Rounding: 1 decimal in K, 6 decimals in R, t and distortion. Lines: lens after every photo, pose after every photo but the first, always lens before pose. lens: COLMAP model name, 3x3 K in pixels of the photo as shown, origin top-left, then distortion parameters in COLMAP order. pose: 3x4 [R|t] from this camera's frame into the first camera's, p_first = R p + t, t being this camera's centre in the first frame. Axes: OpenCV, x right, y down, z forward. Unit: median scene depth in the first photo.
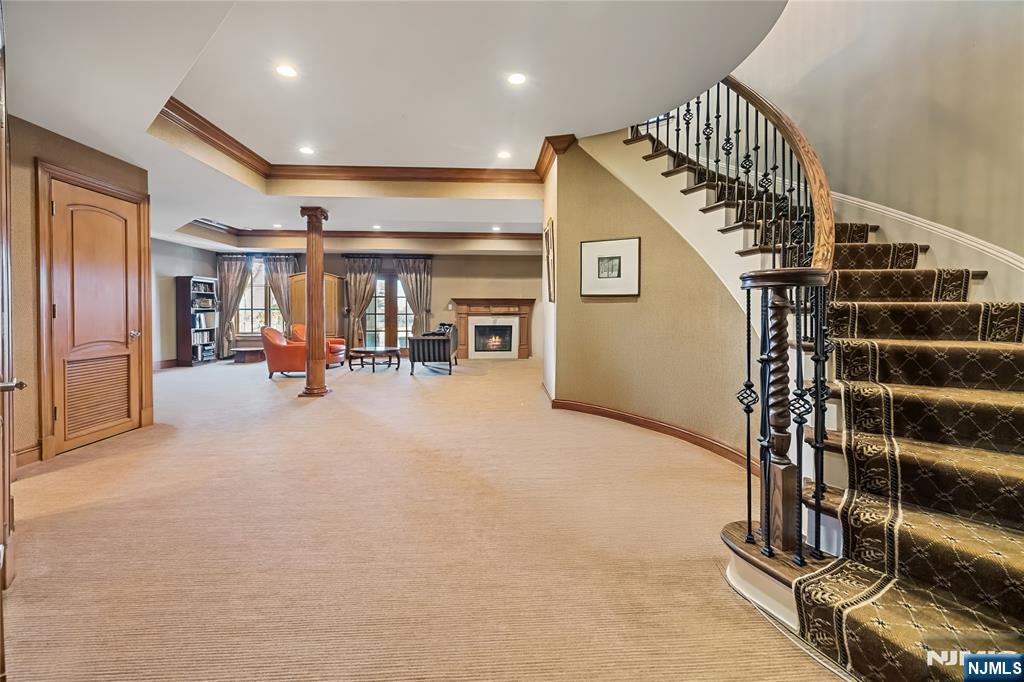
lens RADIAL K [[437.8, 0, 512.7], [0, 437.8, 318.5], [0, 0, 1]] dist [-0.001016, -0.000205]
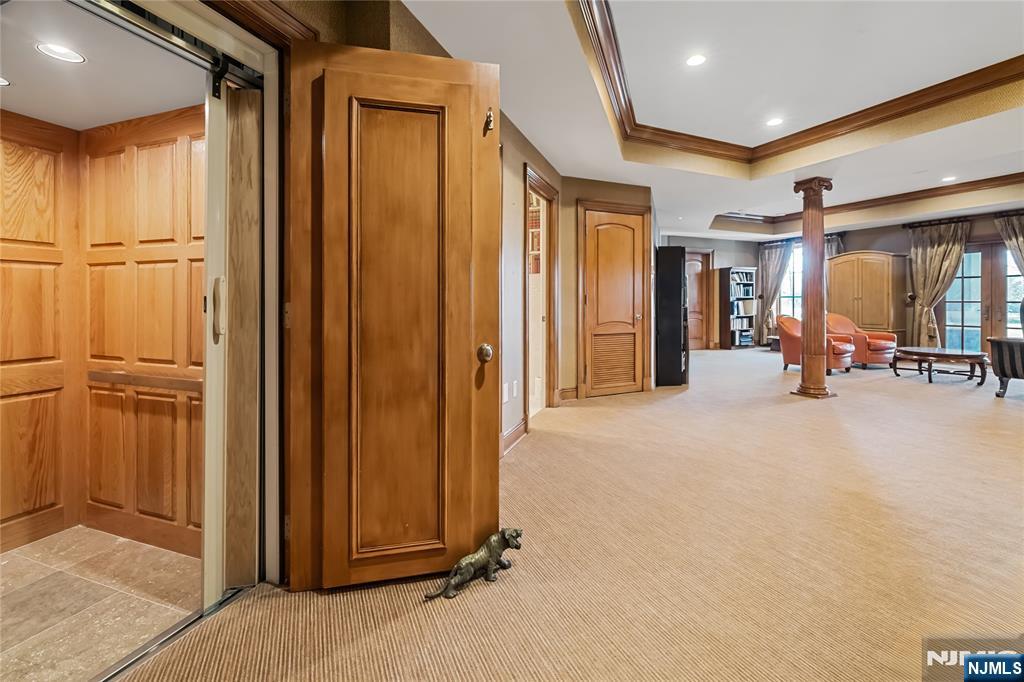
lens RADIAL K [[442.6, 0, 512.5], [0, 442.6, 298.0], [0, 0, 1]] dist [-0.000464, 0.000034]
pose [[0.369921, -0.006708, -0.929039, 0.092309], [-0.010774, 0.999876, -0.011510, -0.000940], [0.929001, 0.014267, 0.369803, 0.081723]]
